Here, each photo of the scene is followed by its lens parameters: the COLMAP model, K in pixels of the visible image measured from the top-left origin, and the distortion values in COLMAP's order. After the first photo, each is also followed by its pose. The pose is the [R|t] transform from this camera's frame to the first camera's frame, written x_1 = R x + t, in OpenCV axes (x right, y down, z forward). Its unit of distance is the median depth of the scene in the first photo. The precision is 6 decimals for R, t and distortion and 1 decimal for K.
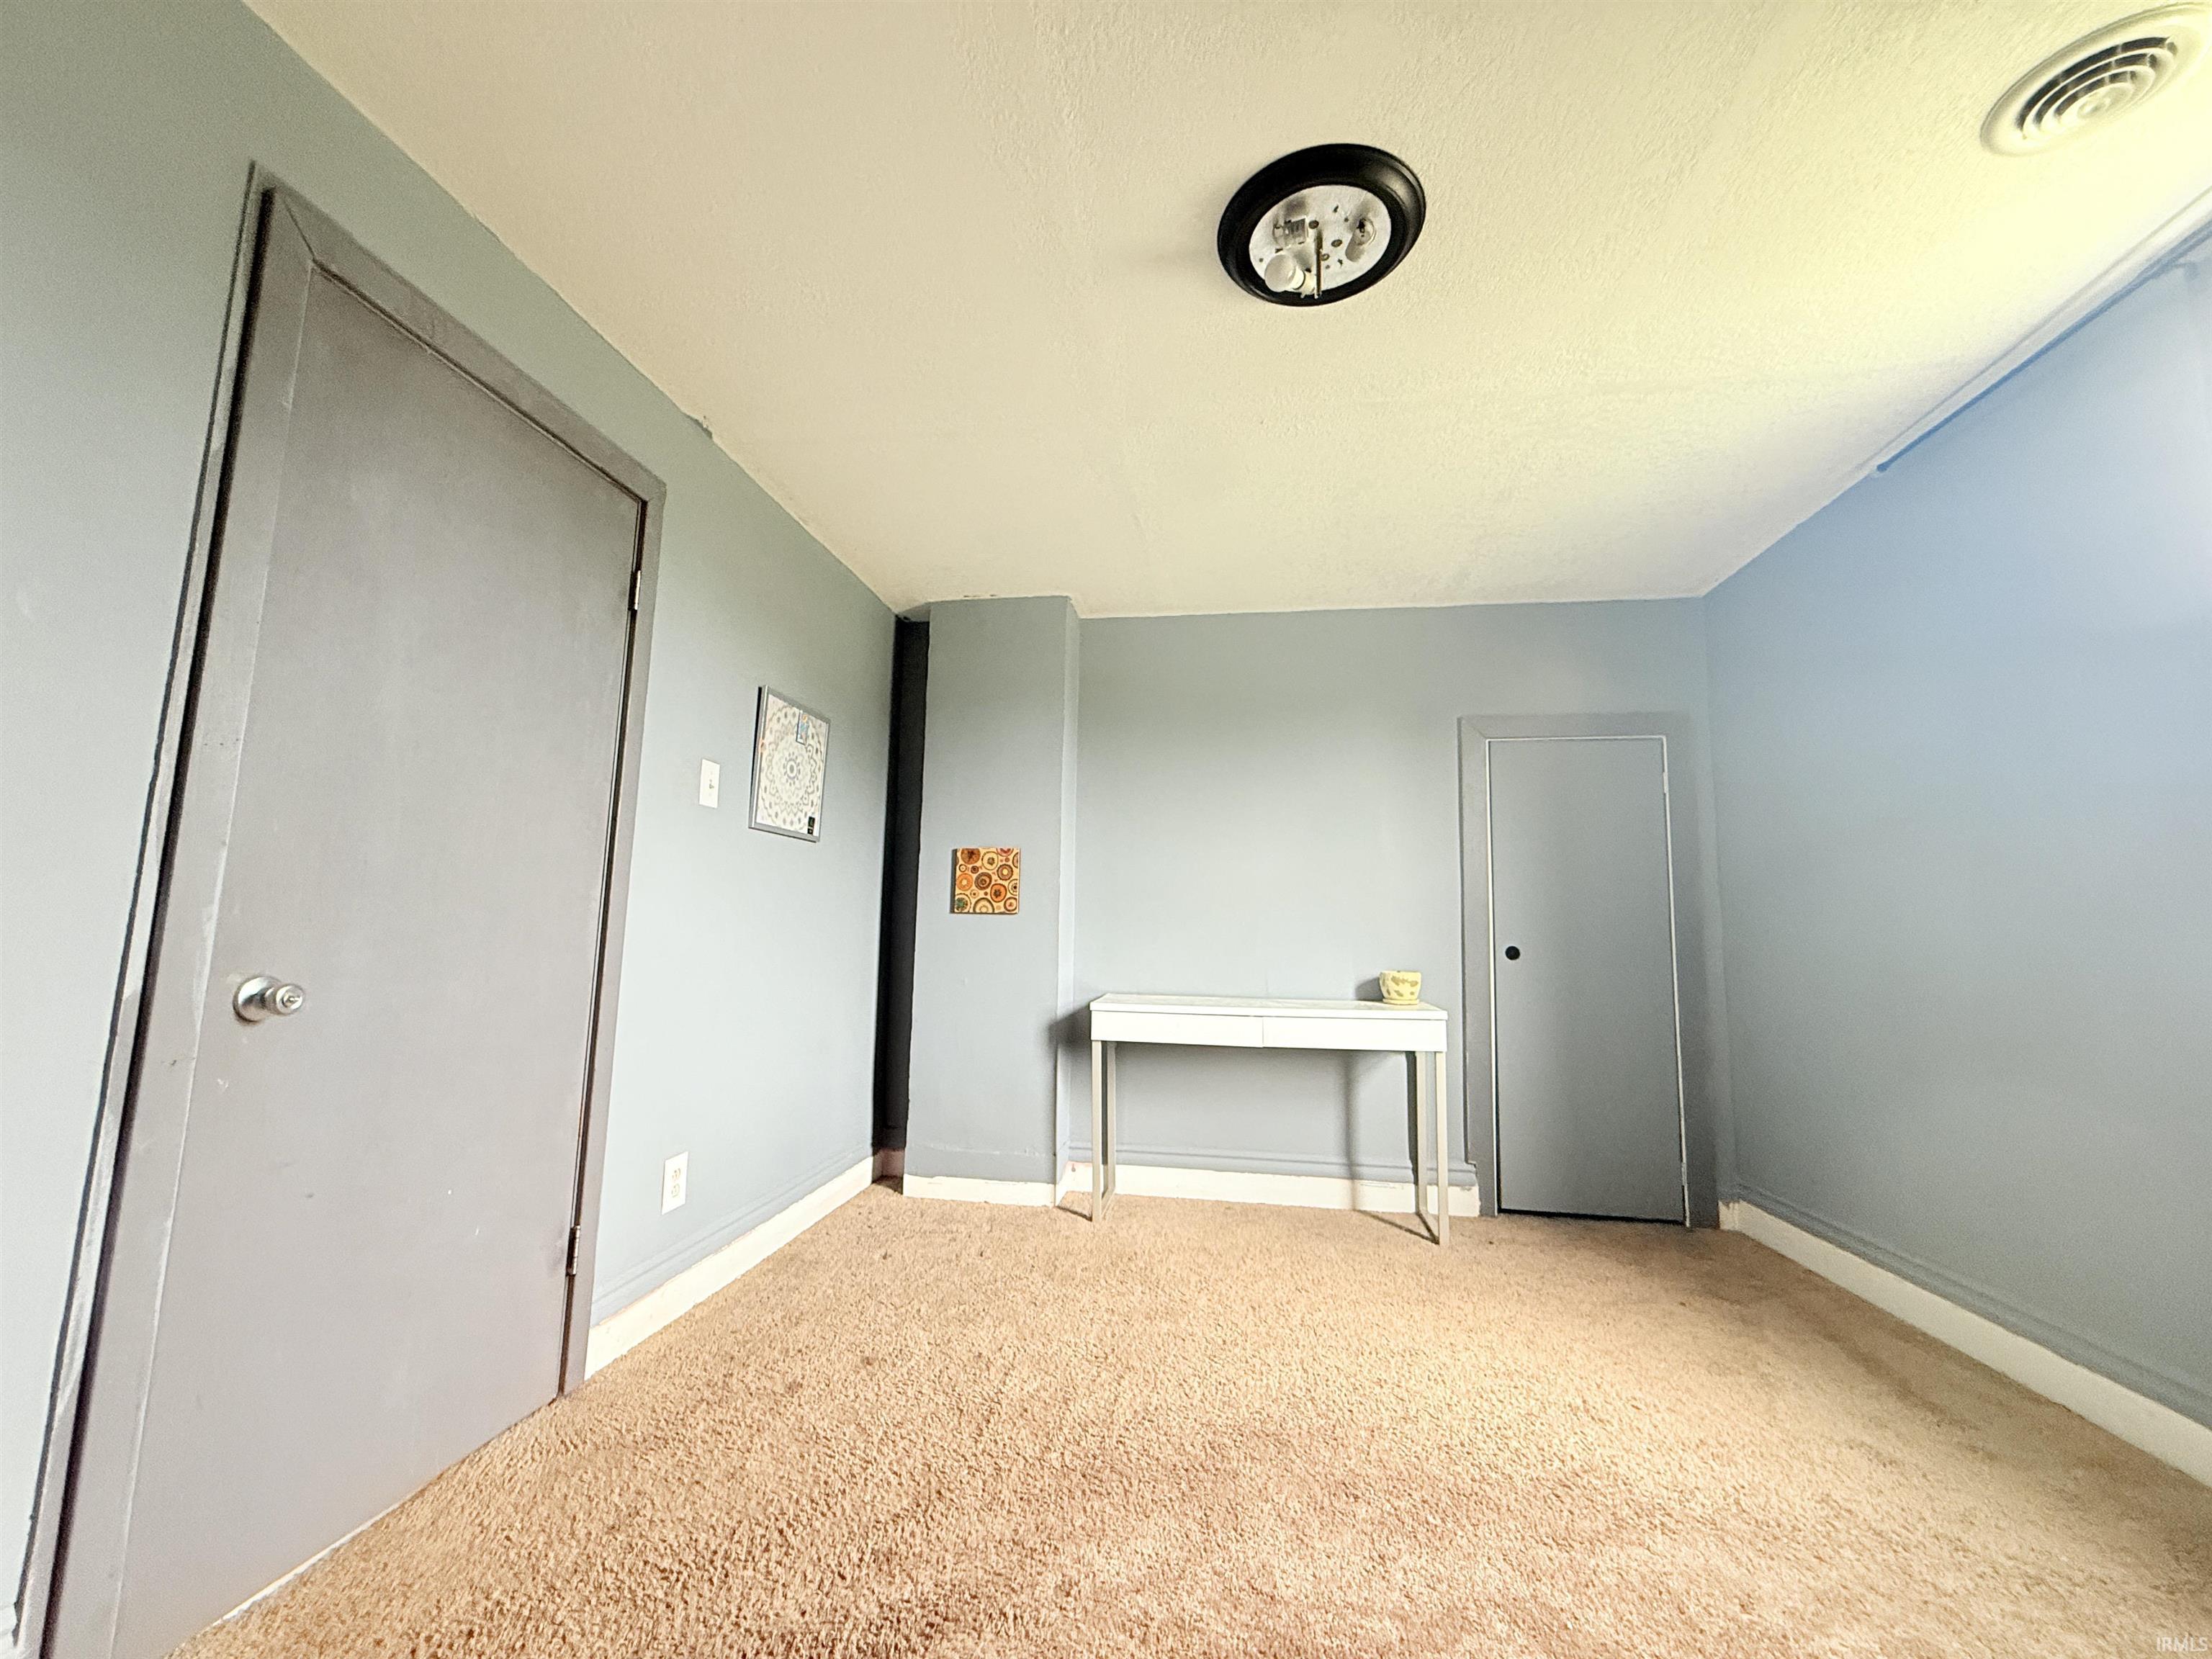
lens RADIAL K [[879.5, 0, 1093.3], [0, 879.5, 826.1], [0, 0, 1]] dist [-0.001932, 0.000627]
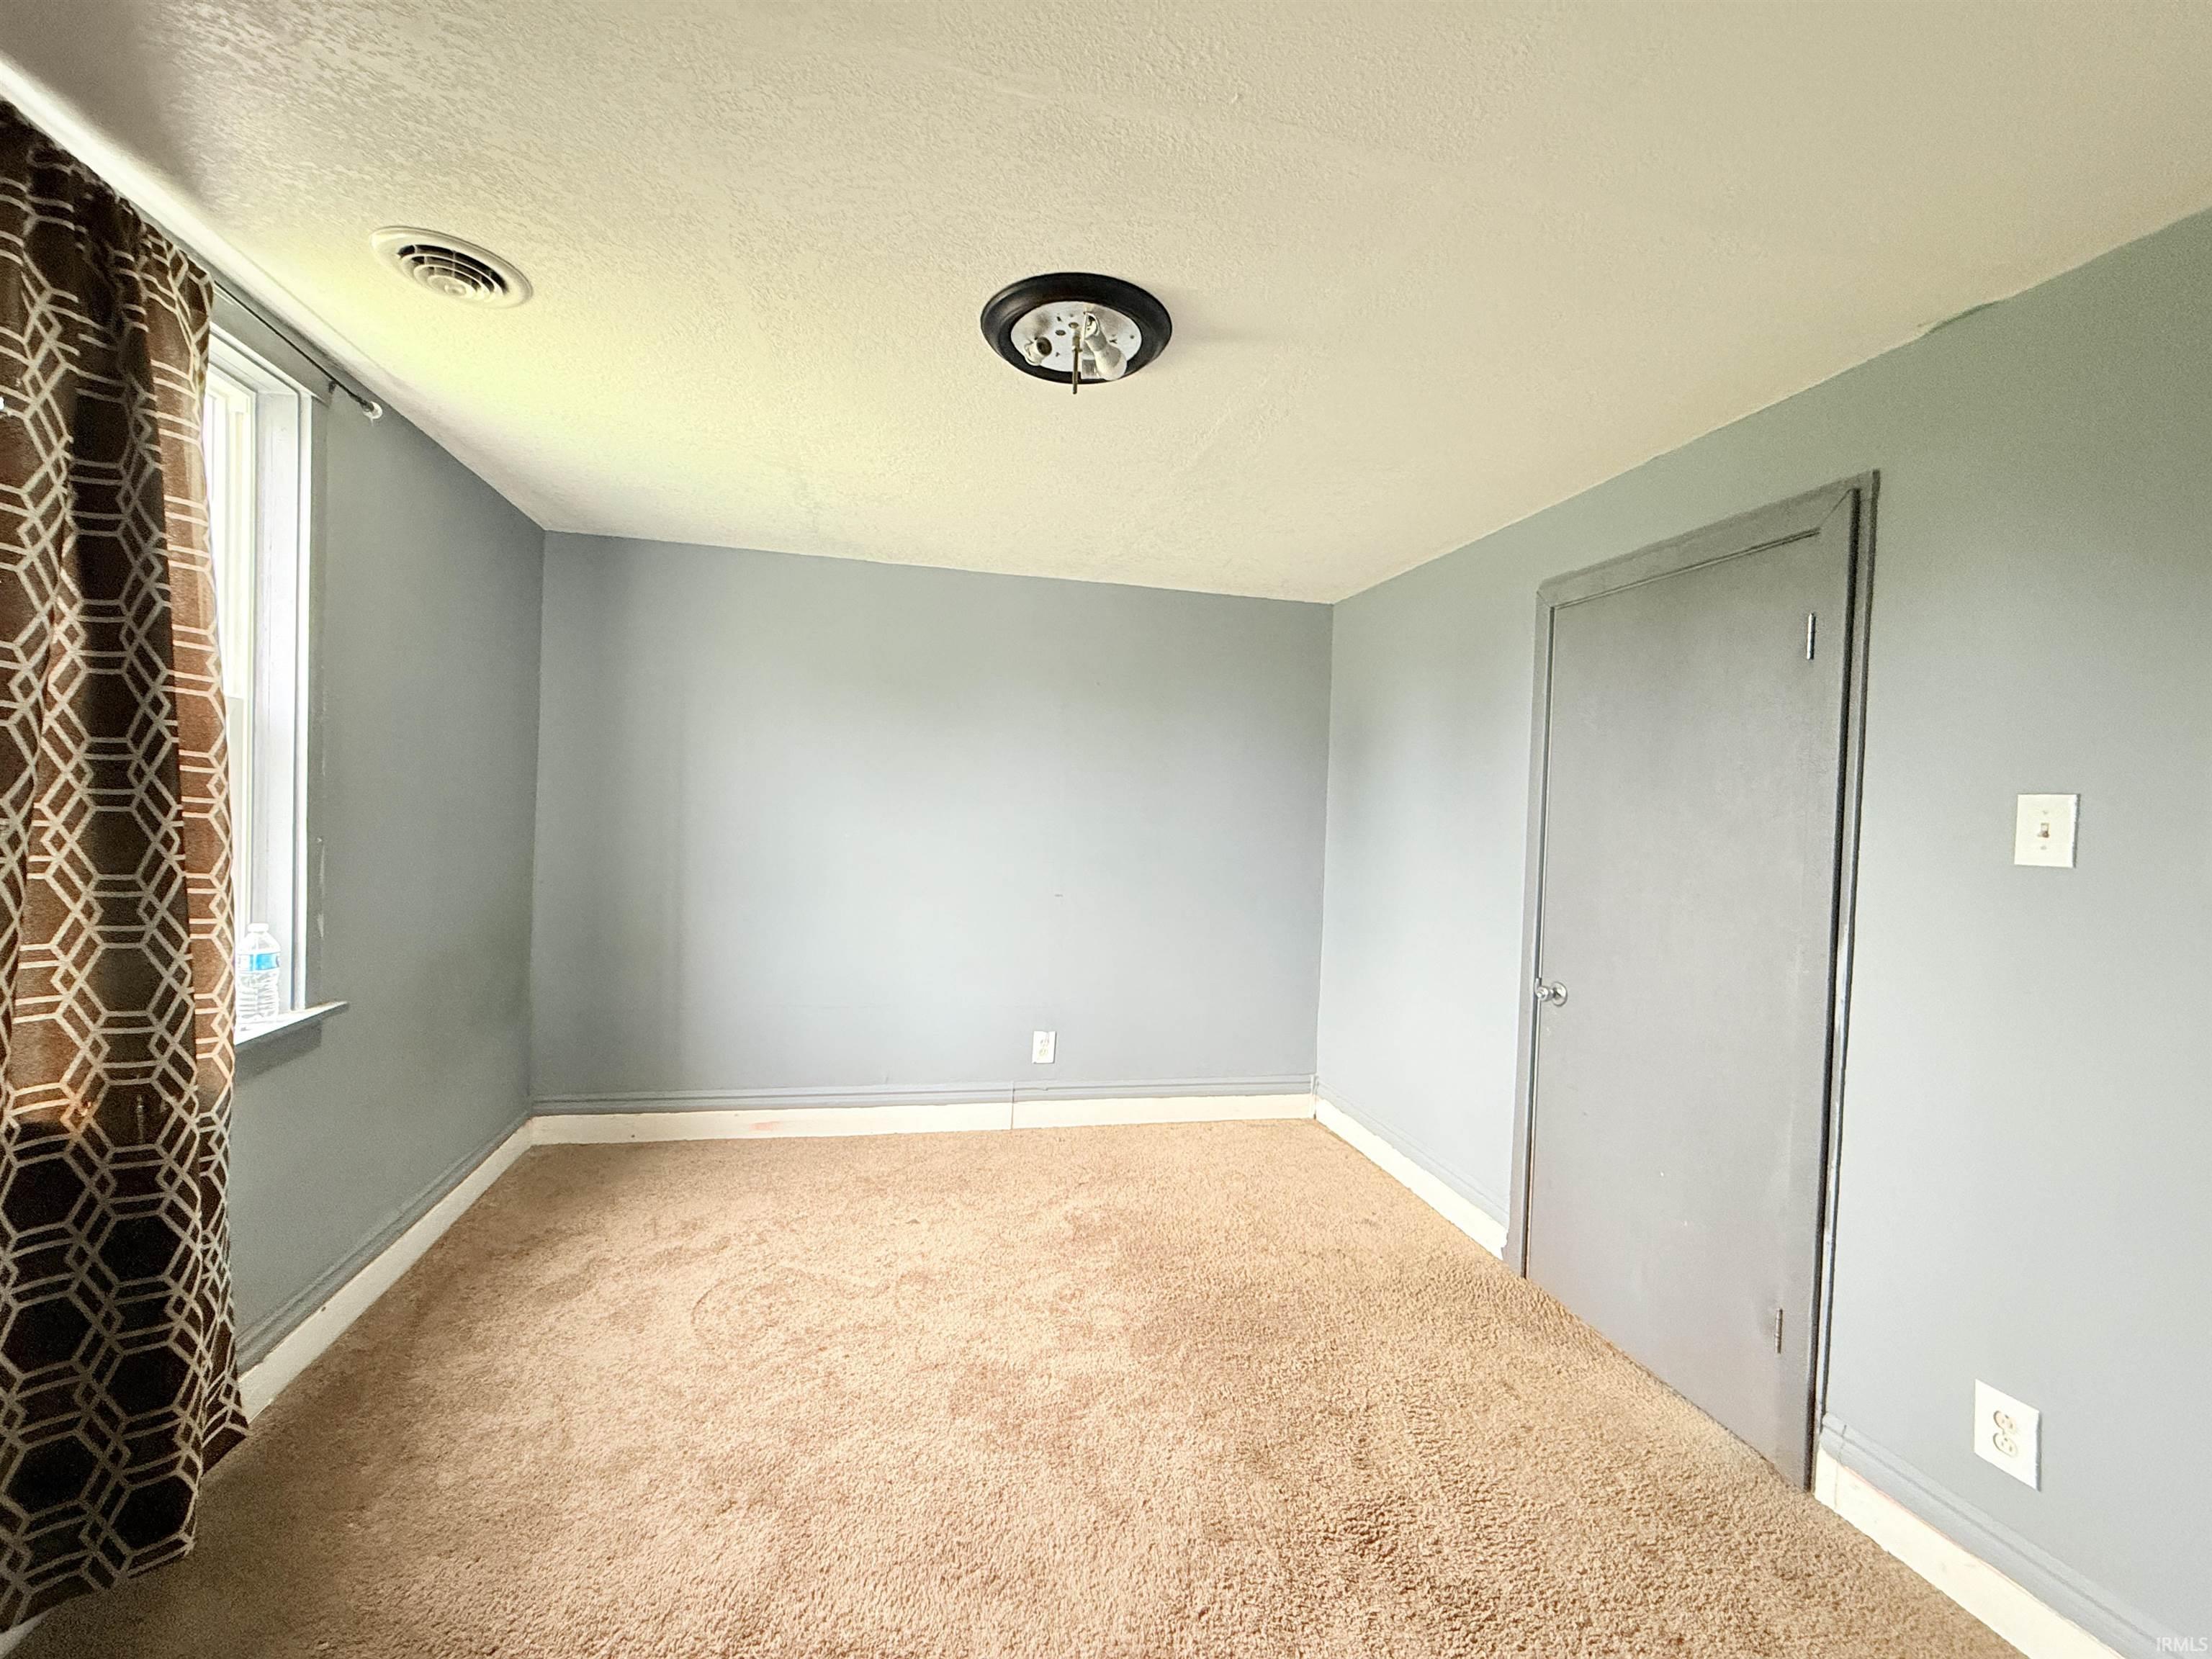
lens RADIAL K [[879.5, 0, 1093.3], [0, 879.5, 826.1], [0, 0, 1]] dist [-0.001932, 0.000627]
pose [[-0.924656, -0.045044, -0.378130, 0.349369], [-0.005774, 0.994524, -0.104353, 0.014507], [0.380760, -0.094307, -0.919852, 1.100471]]
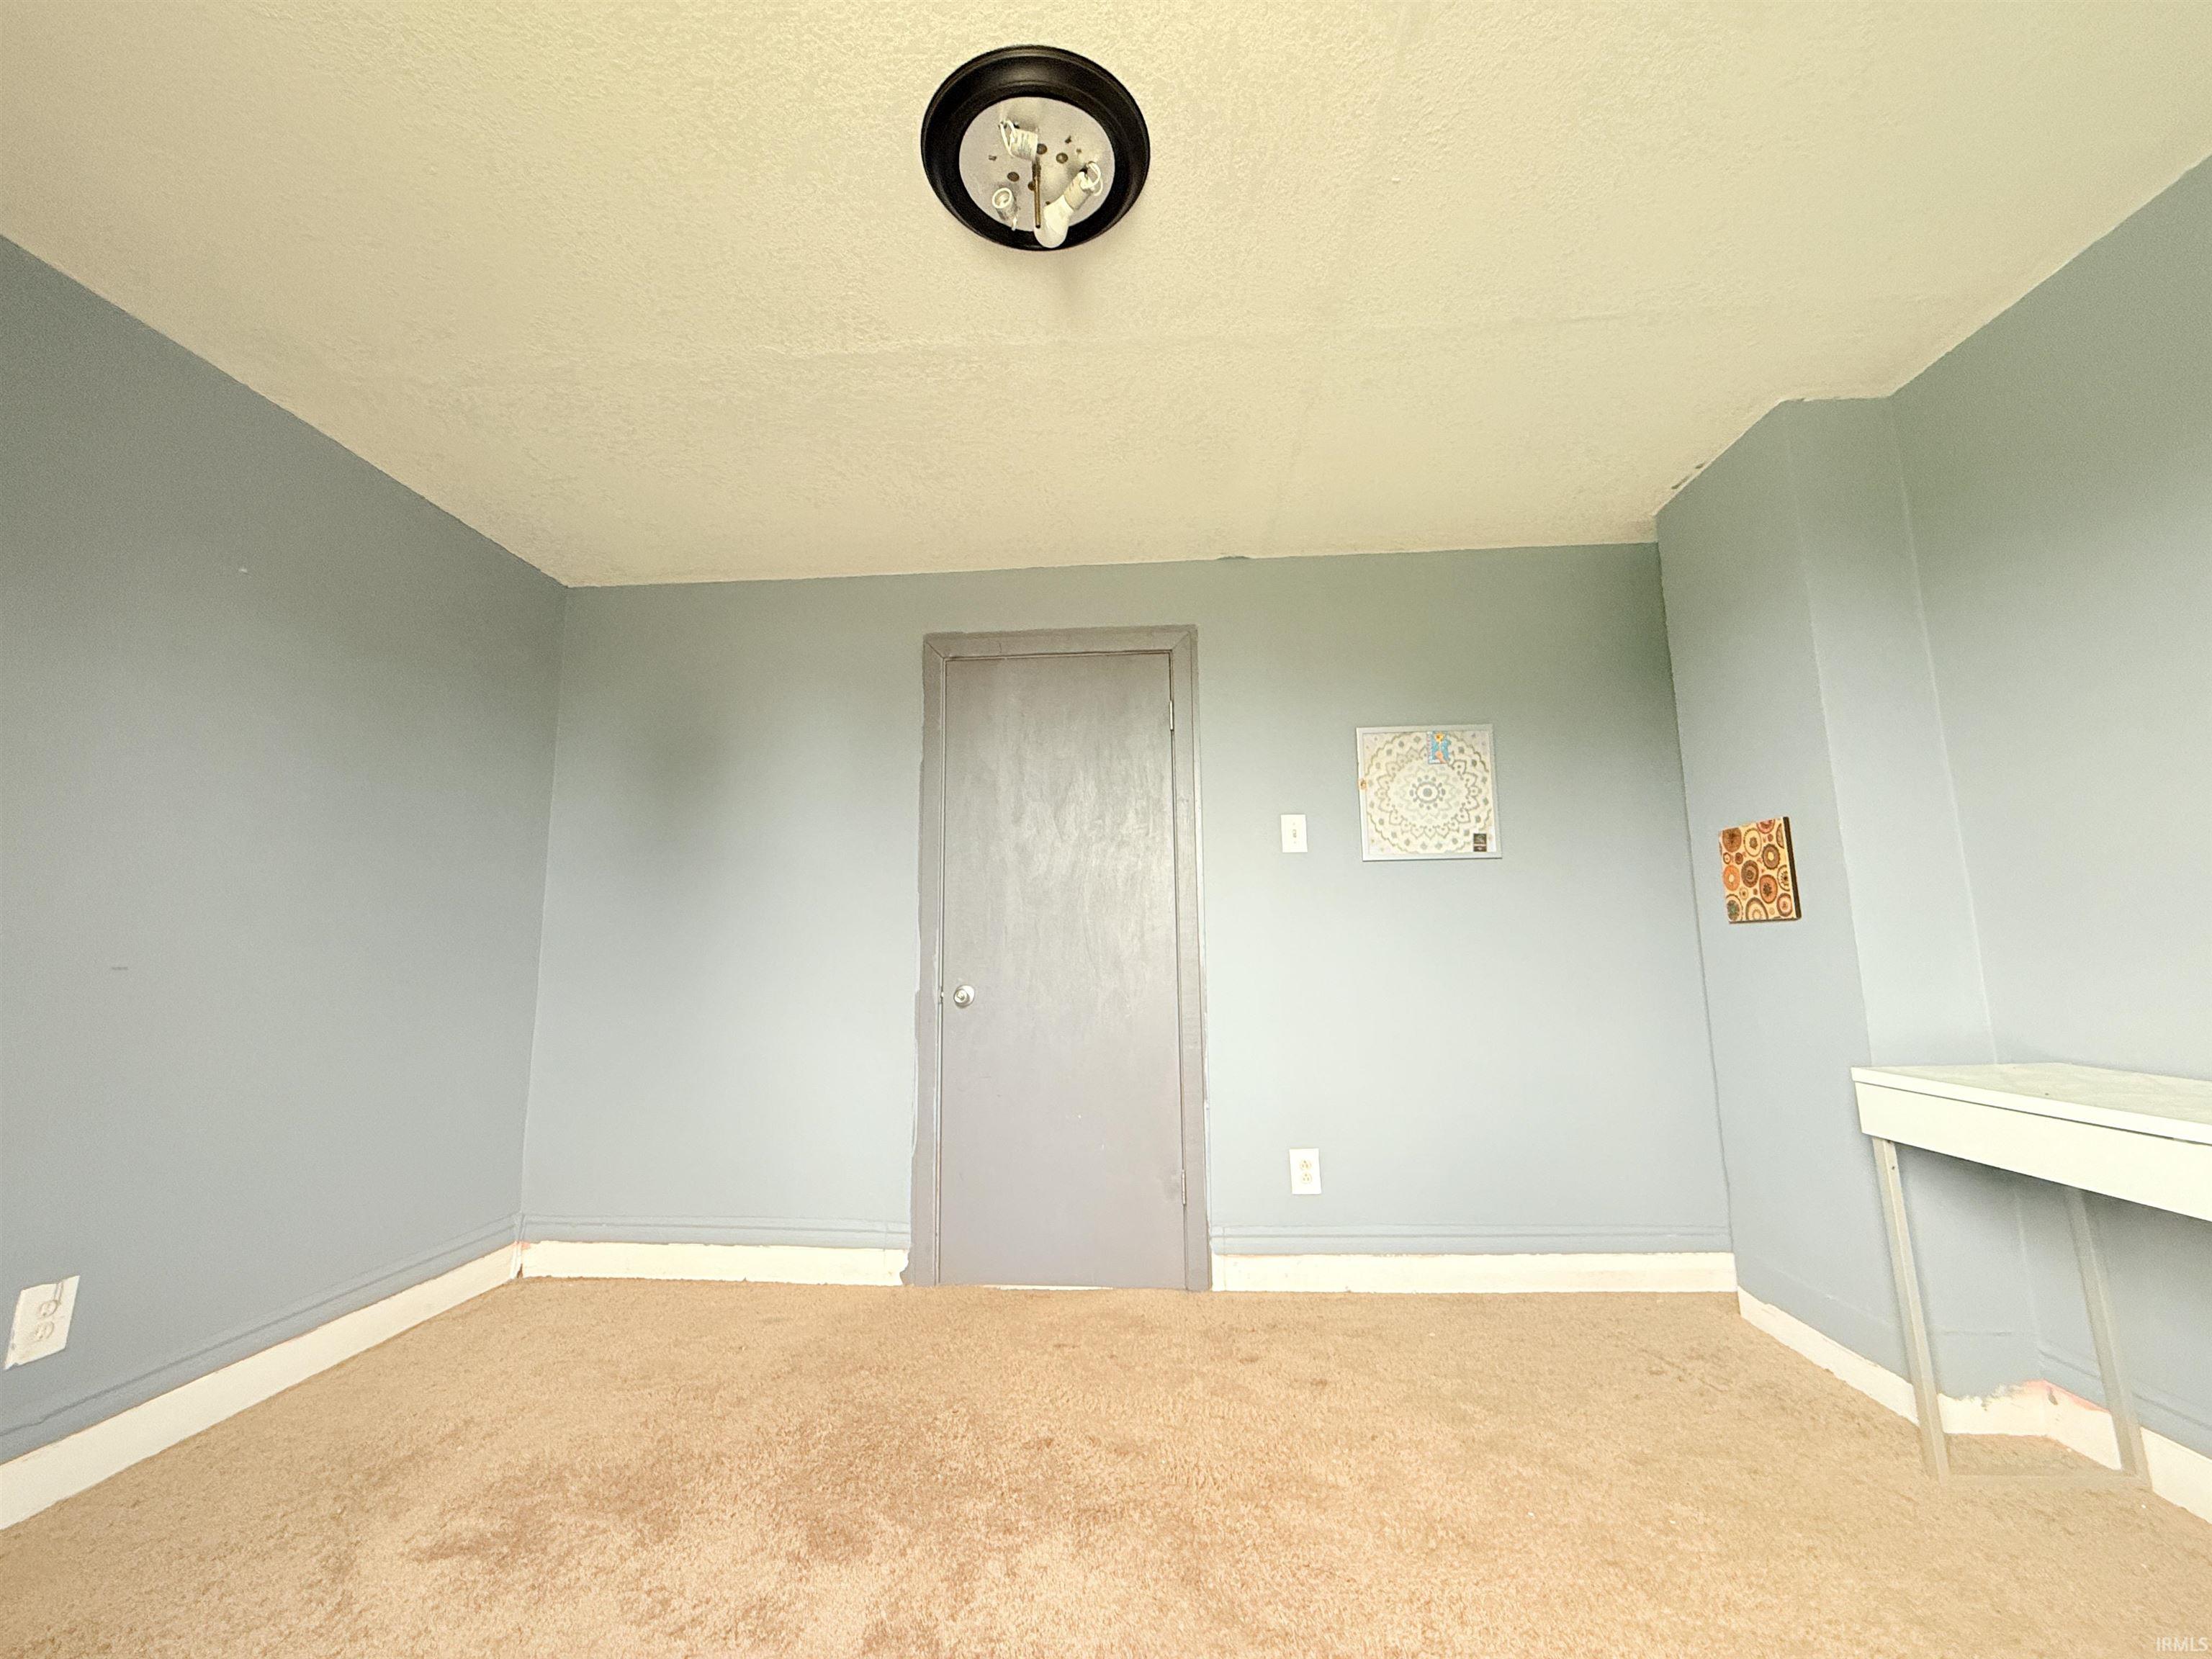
lens RADIAL K [[879.5, 0, 1093.3], [0, 879.5, 826.1], [0, 0, 1]] dist [-0.001932, 0.000627]
pose [[0.097070, -0.165044, -0.981498, 0.583182], [0.137698, 0.978898, -0.150989, 0.069465], [0.985706, -0.120494, 0.117748, 0.499557]]
